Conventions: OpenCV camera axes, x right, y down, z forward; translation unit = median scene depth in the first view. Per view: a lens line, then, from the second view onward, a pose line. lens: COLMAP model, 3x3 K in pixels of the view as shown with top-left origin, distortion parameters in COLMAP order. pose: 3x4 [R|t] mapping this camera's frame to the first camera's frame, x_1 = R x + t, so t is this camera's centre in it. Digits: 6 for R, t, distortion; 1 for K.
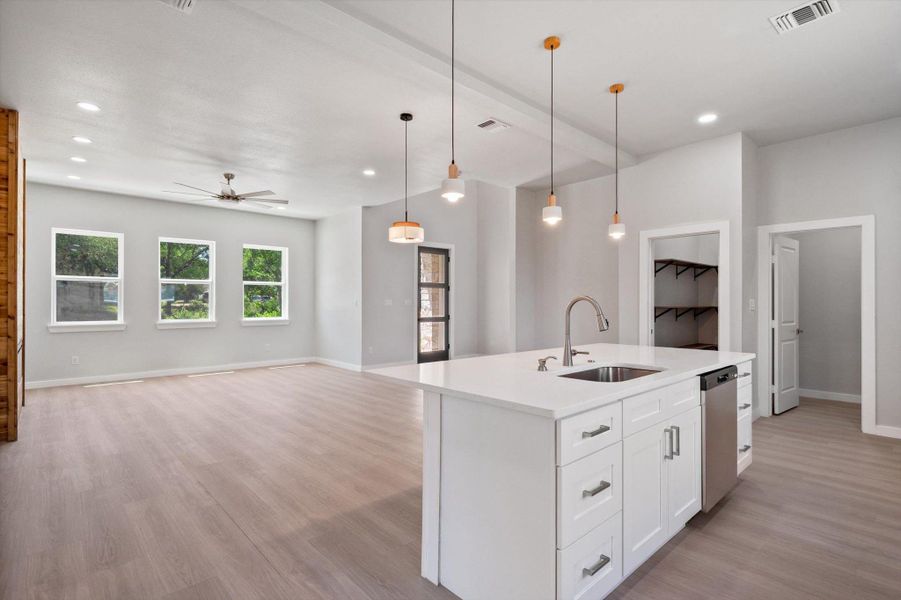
lens RADIAL K [[442.2, 0, 456.1], [0, 442.2, 302.8], [0, 0, 1]] dist [0.000543, 0.000188]
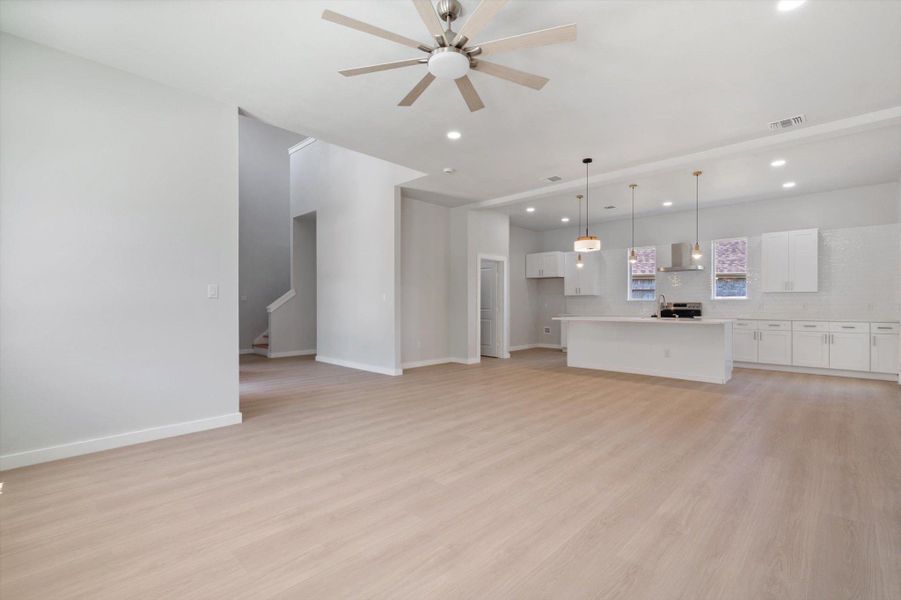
lens RADIAL K [[412.5, 0, 450.9], [0, 412.5, 304.9], [0, 0, 1]] dist [0.002402, 0.000661]
pose [[-0.055595, -0.005835, 0.998436, -1.341084], [-0.001634, 0.999982, 0.005753, 0.025003], [-0.998452, -0.001311, -0.055604, 1.450012]]
